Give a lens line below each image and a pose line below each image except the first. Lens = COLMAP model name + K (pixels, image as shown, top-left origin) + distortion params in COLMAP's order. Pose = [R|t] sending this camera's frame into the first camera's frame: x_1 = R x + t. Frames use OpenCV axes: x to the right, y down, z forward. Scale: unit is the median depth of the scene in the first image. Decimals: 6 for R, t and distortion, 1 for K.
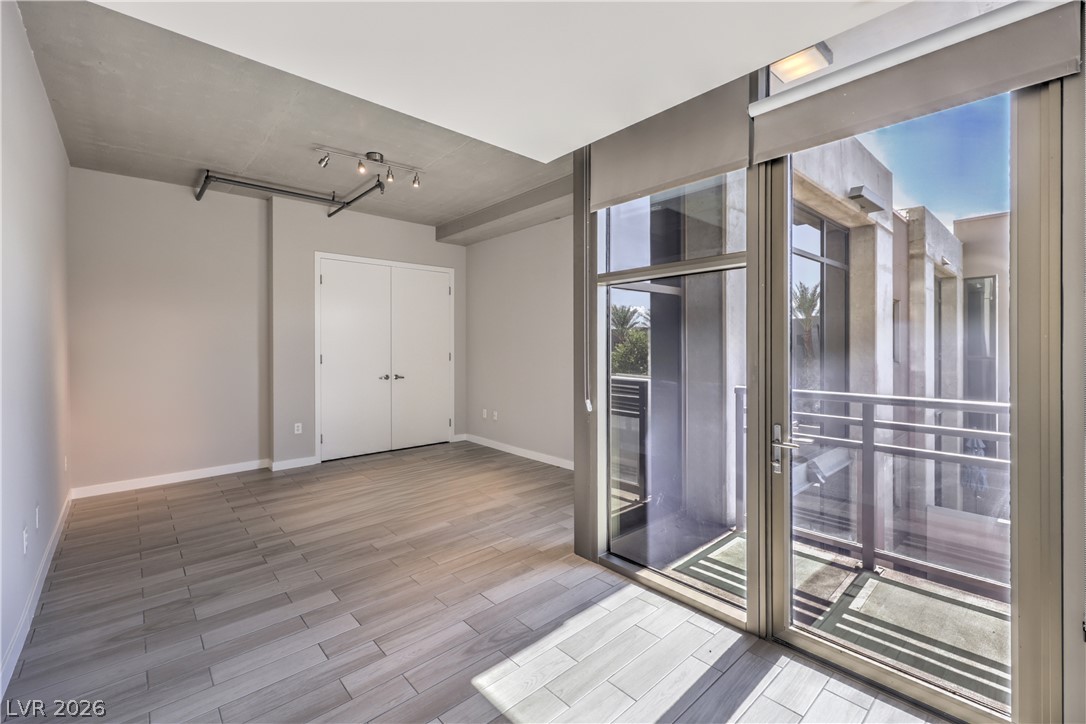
lens RADIAL K [[452.2, 0, 543.0], [0, 452.2, 362.0], [0, 0, 1]] dist [-0.000992, 0.000072]
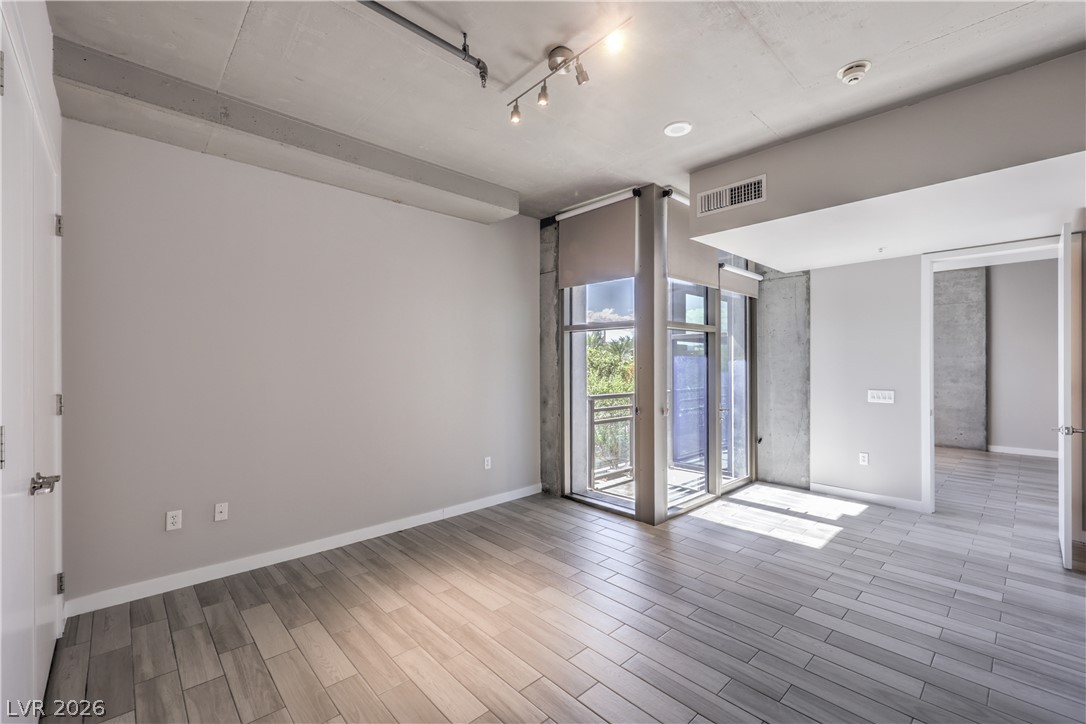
lens RADIAL K [[454.0, 0, 547.7], [0, 454.0, 365.5], [0, 0, 1]] dist [-0.000002, -0.000294]
pose [[-0.016473, 0.001055, 0.999864, -1.321356], [0.035952, 0.999353, -0.000462, -0.061364], [-0.999218, 0.035939, -0.016500, 1.386983]]
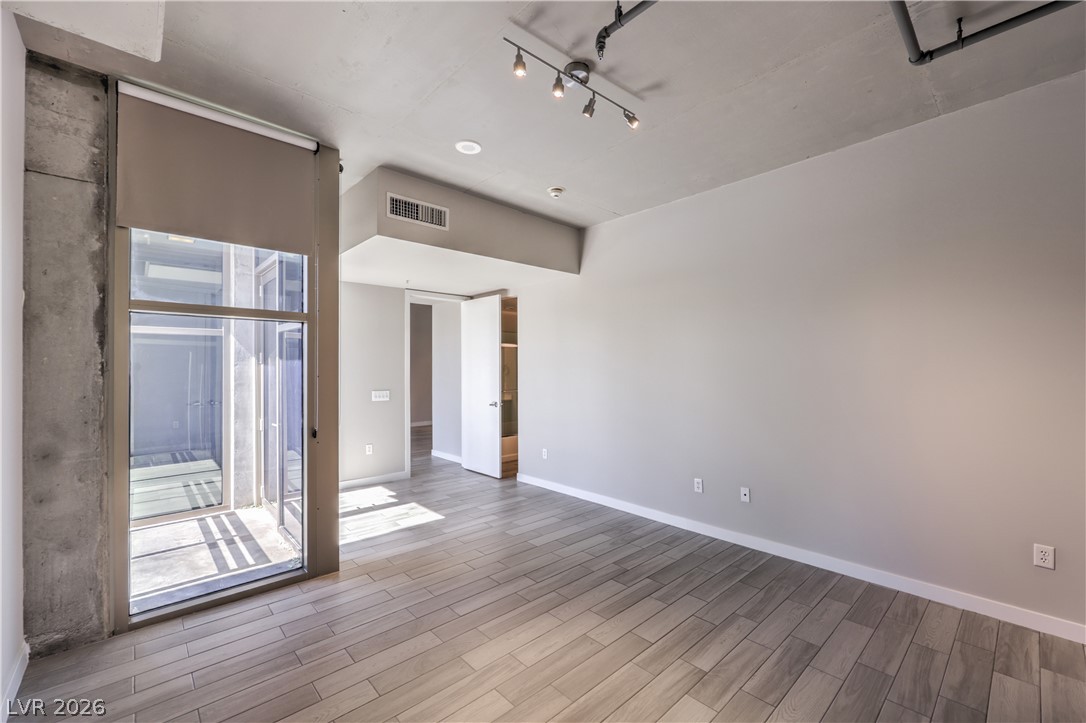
lens RADIAL K [[452.2, 0, 543.0], [0, 452.2, 361.5], [0, 0, 1]] dist [-0.000992, 0.000072]
pose [[-0.999975, 0.005807, -0.003954, -0.435736], [0.005714, 0.999721, 0.022919, -0.101578], [0.004086, 0.022896, -0.999729, 2.173065]]
